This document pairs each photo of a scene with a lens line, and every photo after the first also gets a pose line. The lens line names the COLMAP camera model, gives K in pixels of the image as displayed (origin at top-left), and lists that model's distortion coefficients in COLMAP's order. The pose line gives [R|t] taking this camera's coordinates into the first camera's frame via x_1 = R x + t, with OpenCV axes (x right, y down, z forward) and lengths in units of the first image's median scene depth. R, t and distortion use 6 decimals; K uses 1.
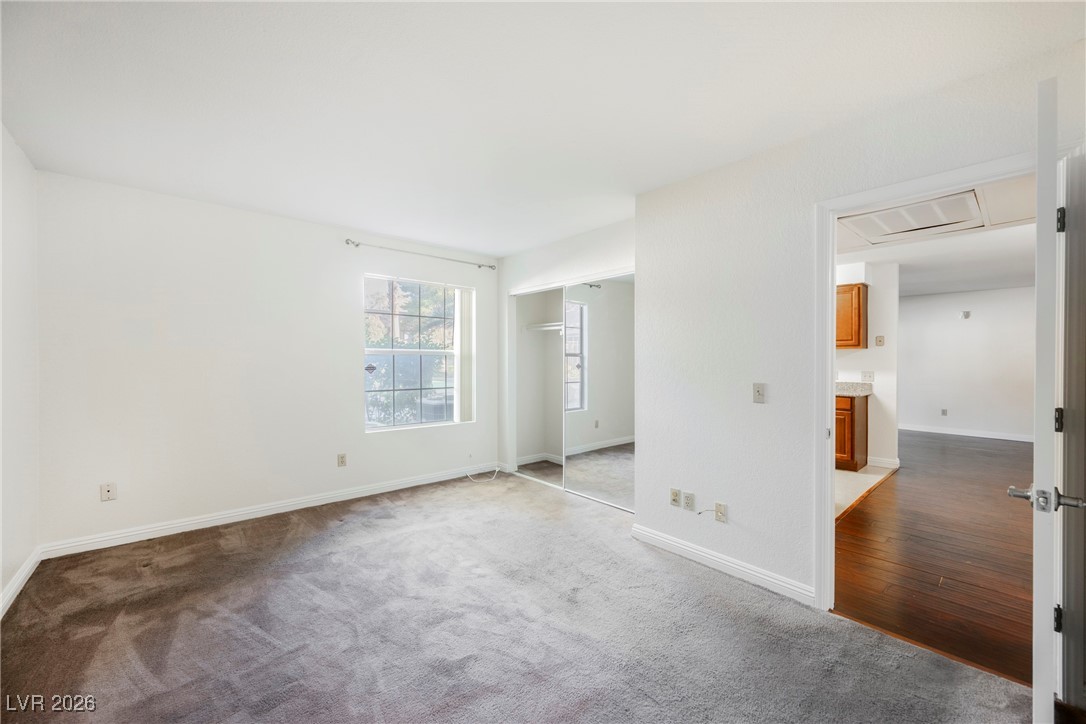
lens RADIAL K [[422.0, 0, 546.1], [0, 422.0, 362.8], [0, 0, 1]] dist [-0.001532, 0.000054]
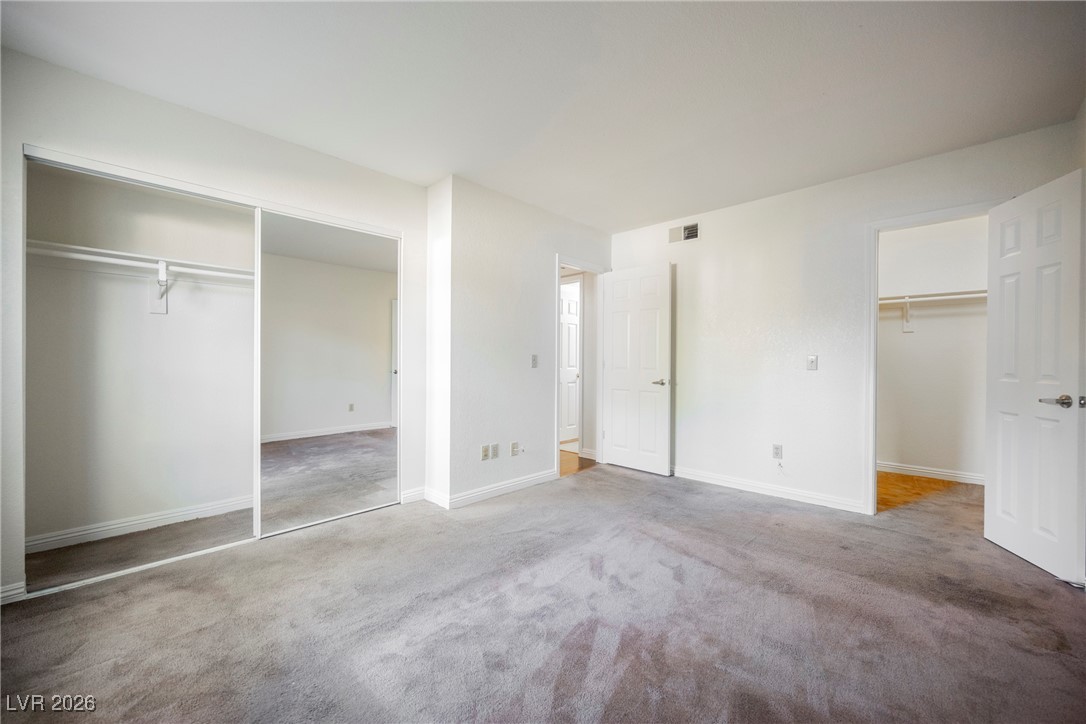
lens RADIAL K [[426.6, 0, 543.9], [0, 426.6, 362.2], [0, 0, 1]] dist [-0.000784, -0.000039]
pose [[-0.083855, -0.004490, 0.996468, -0.619295], [0.000528, 0.999990, 0.004550, 0.040104], [-0.996478, 0.000908, -0.083852, 0.641089]]
